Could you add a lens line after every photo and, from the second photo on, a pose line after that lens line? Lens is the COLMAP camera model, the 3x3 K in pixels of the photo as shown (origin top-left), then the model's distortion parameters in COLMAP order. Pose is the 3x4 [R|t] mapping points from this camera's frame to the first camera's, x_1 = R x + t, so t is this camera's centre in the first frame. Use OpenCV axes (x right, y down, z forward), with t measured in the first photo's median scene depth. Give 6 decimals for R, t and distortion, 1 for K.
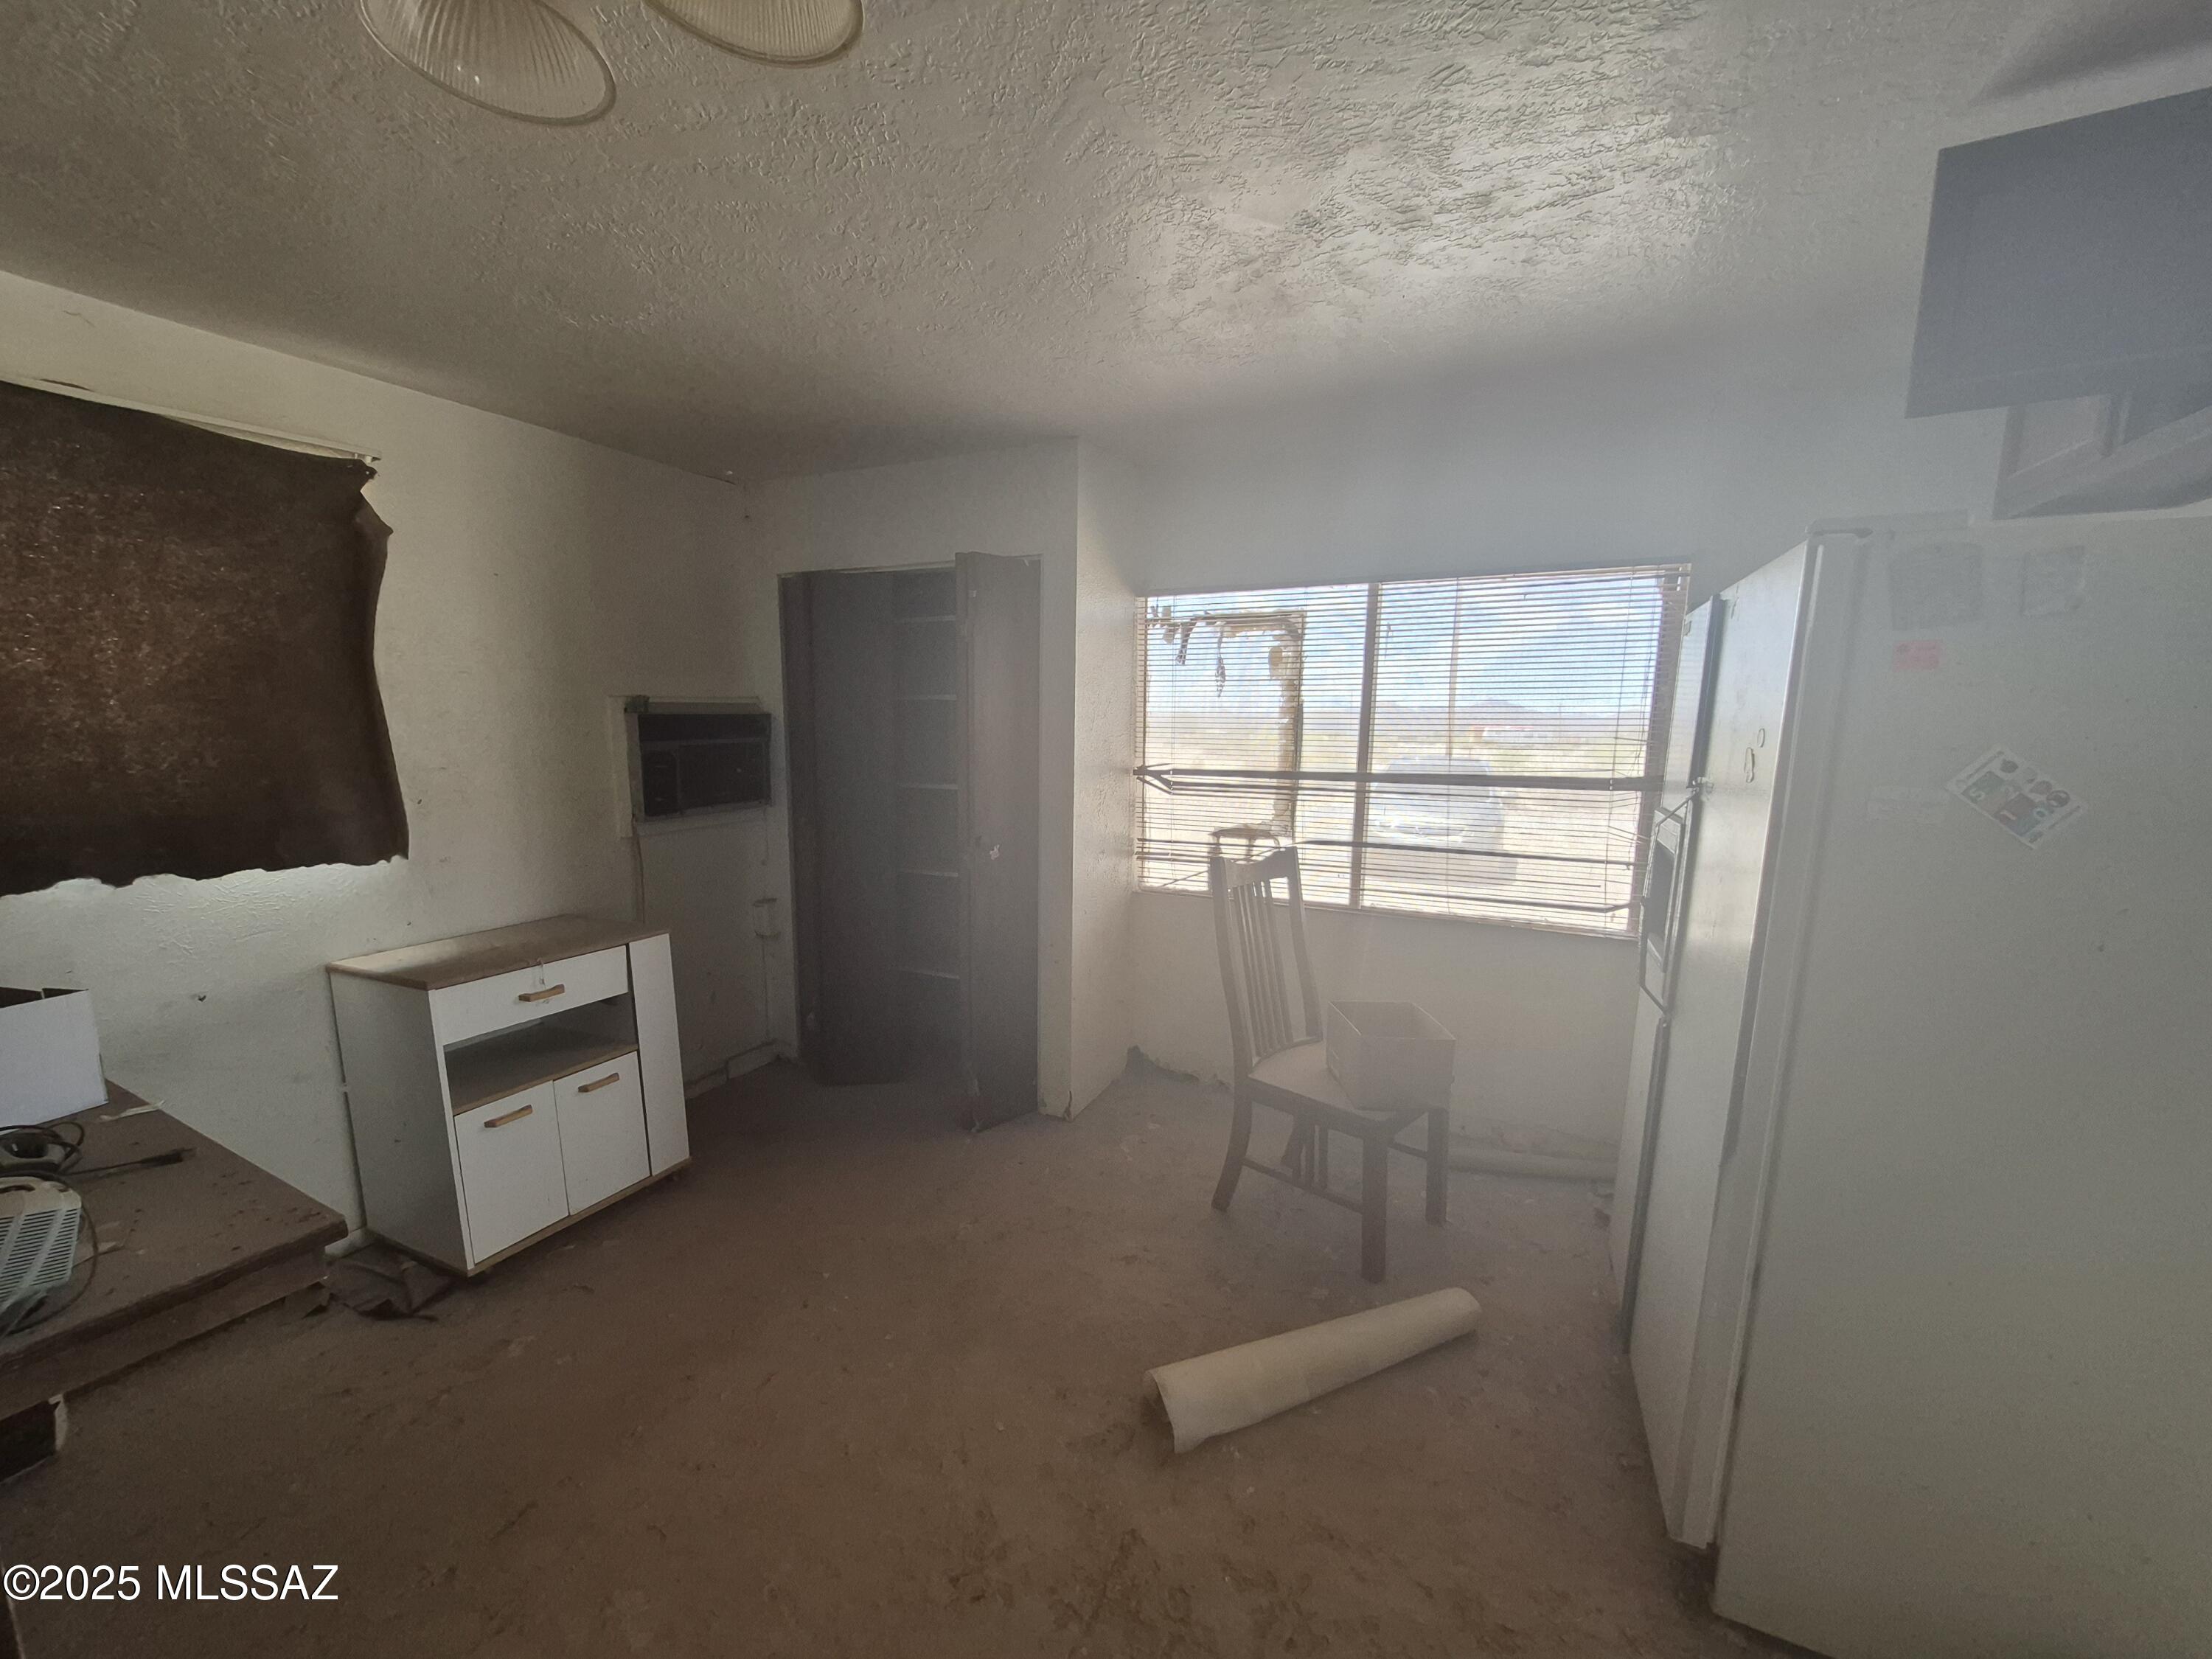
lens RADIAL K [[866.4, 0, 1101.3], [0, 866.4, 846.2], [0, 0, 1]] dist [0.001146, -0.000330]
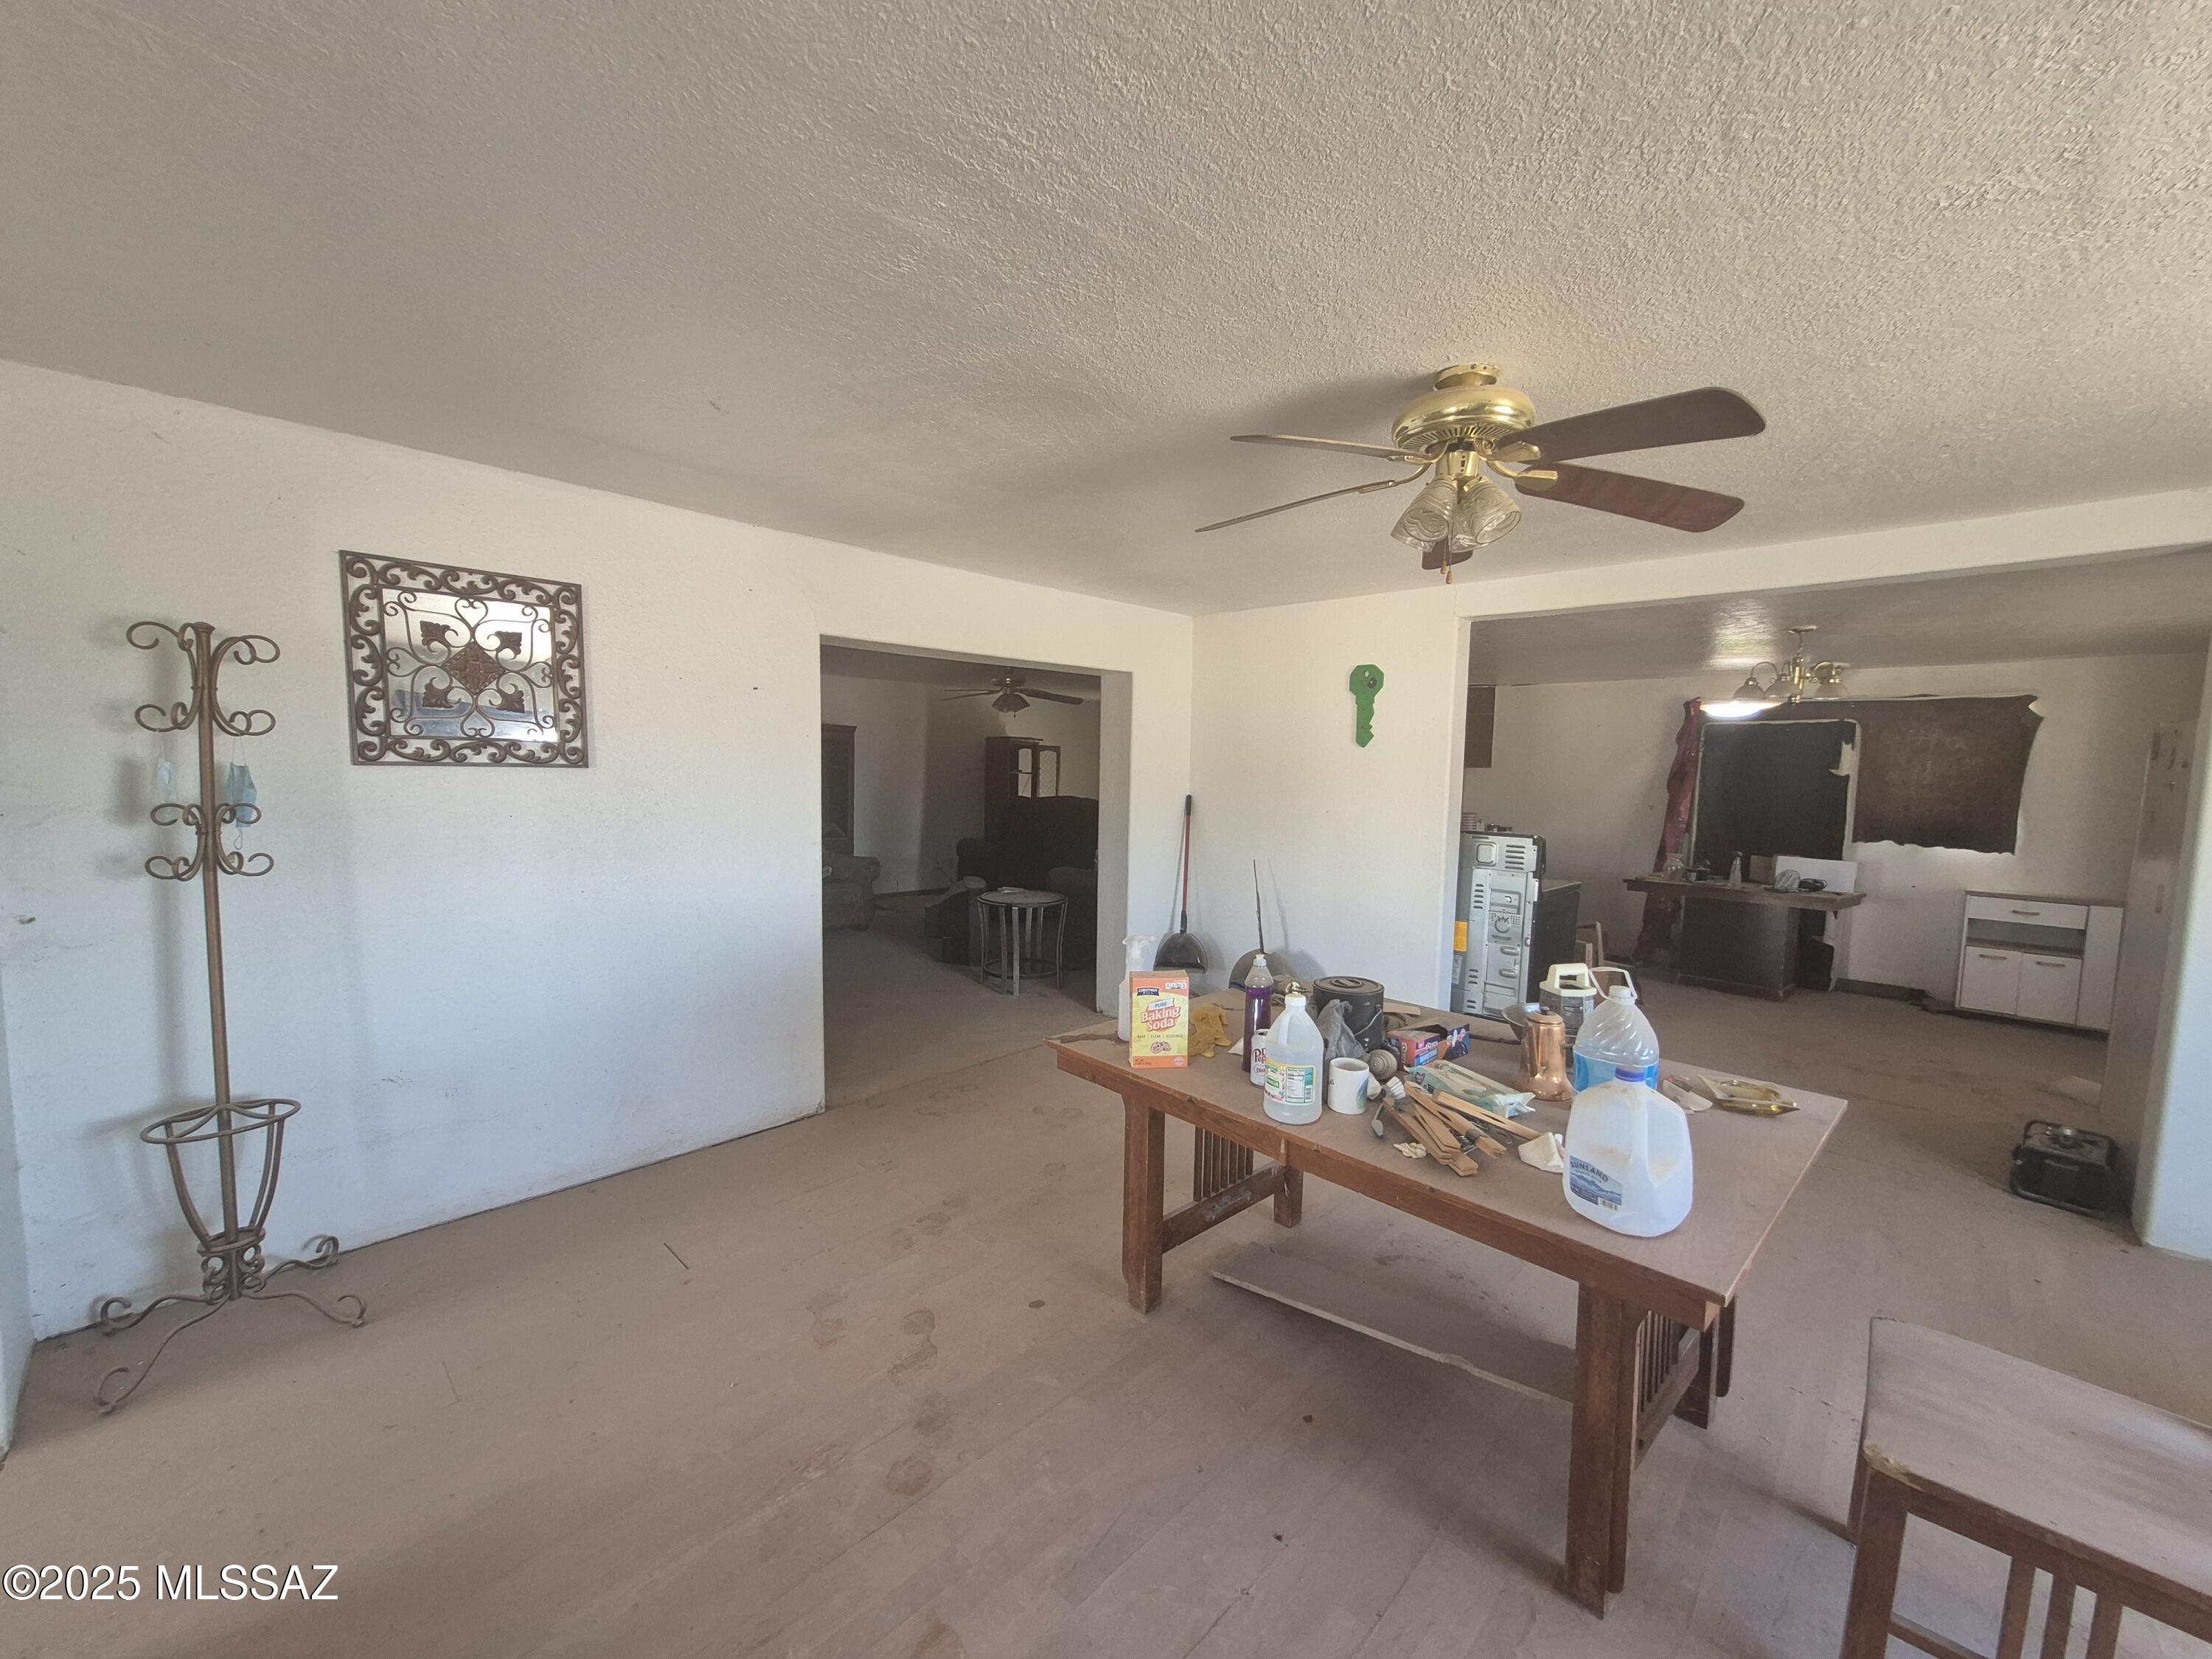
lens RADIAL K [[866.4, 0, 1101.3], [0, 866.4, 846.2], [0, 0, 1]] dist [0.001146, -0.000330]
pose [[-0.315211, 0.068591, -0.946539, 2.372674], [-0.167376, 0.977732, 0.126590, 0.116146], [0.934145, 0.198331, -0.296712, -0.679025]]
